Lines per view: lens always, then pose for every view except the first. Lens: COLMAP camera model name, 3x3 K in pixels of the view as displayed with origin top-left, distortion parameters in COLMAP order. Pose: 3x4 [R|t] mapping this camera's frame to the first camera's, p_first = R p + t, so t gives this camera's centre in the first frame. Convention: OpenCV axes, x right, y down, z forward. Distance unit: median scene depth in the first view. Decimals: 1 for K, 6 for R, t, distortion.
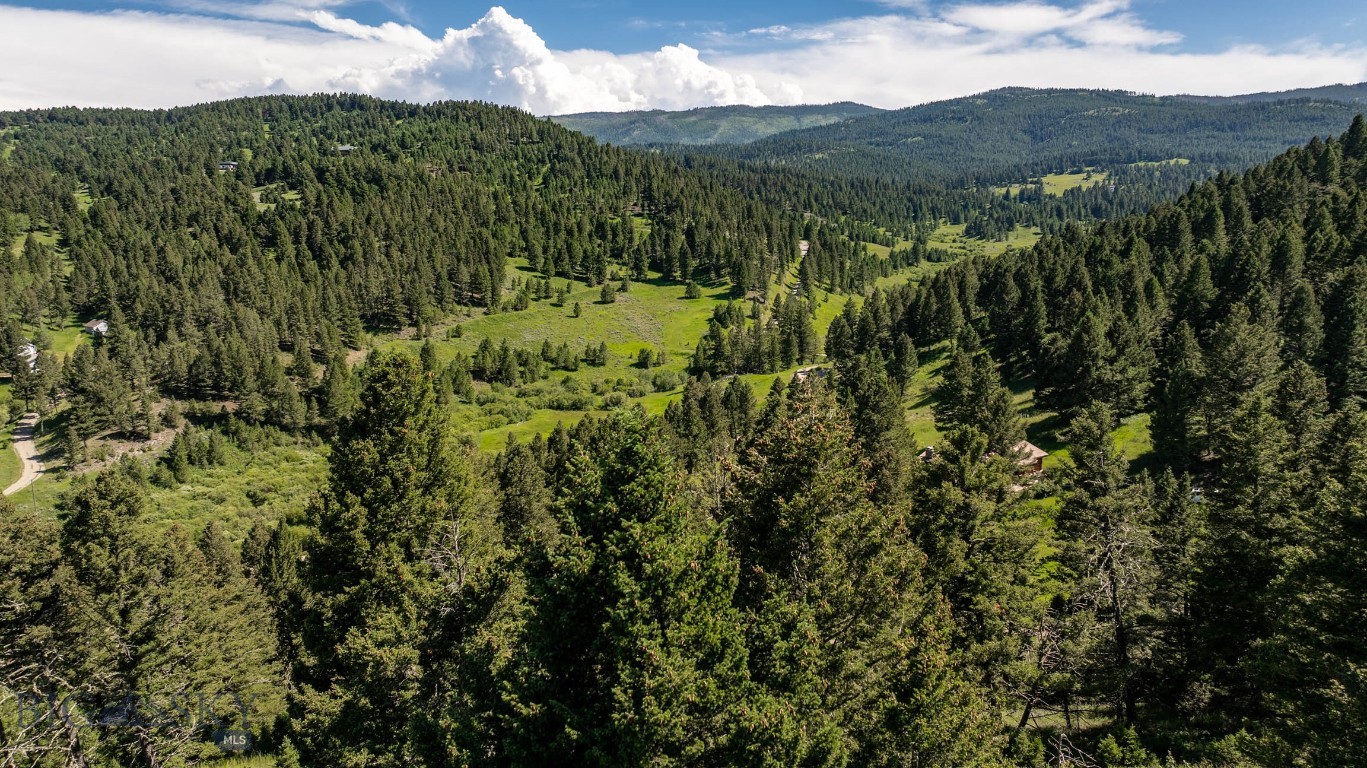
lens RADIAL K [[957.3, 0, 687.8], [0, 957.3, 393.2], [0, 0, 1]] dist [-0.042151, 0.049257]
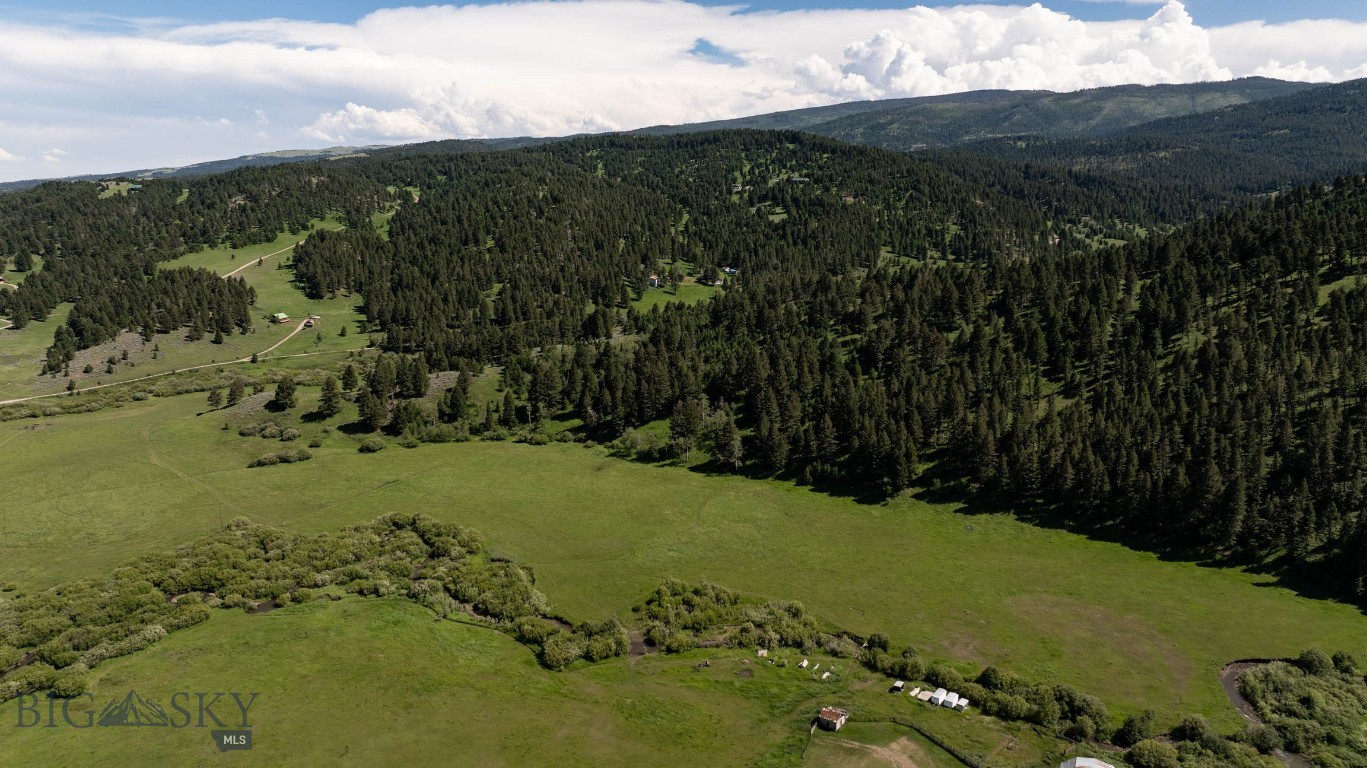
lens RADIAL K [[957.3, 0, 683.9], [0, 957.3, 394.1], [0, 0, 1]] dist [-0.042151, 0.049257]
pose [[0.923995, 0.090803, -0.371468, 0.106710], [-0.078465, 0.995750, 0.048229, 0.056644], [0.374268, -0.015416, 0.927192, -0.546631]]
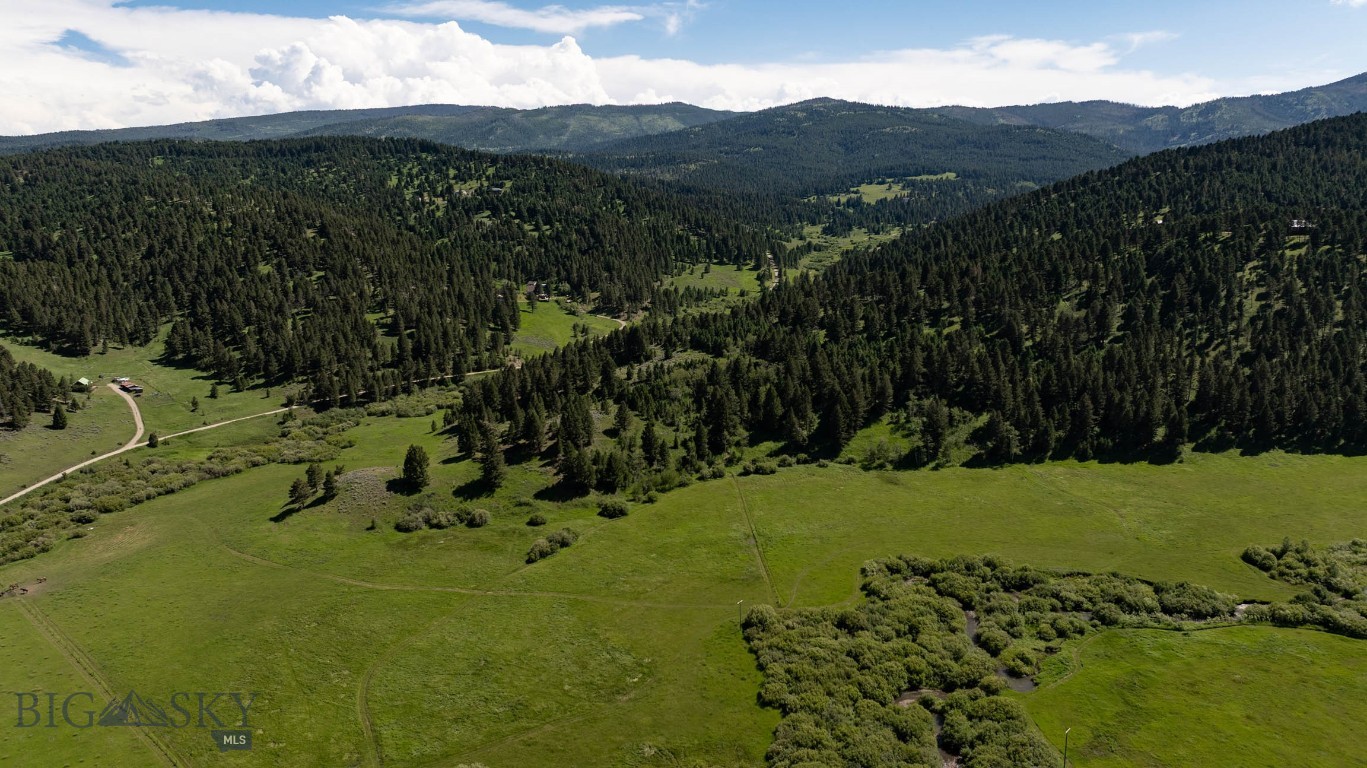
lens RADIAL K [[957.3, 0, 693.1], [0, 957.3, 377.3], [0, 0, 1]] dist [-0.042151, 0.049257]
pose [[0.980014, -0.035461, 0.195743, -0.251377], [0.035160, 0.999369, 0.005011, 0.063561], [-0.195798, 0.001971, 0.980642, -0.549970]]
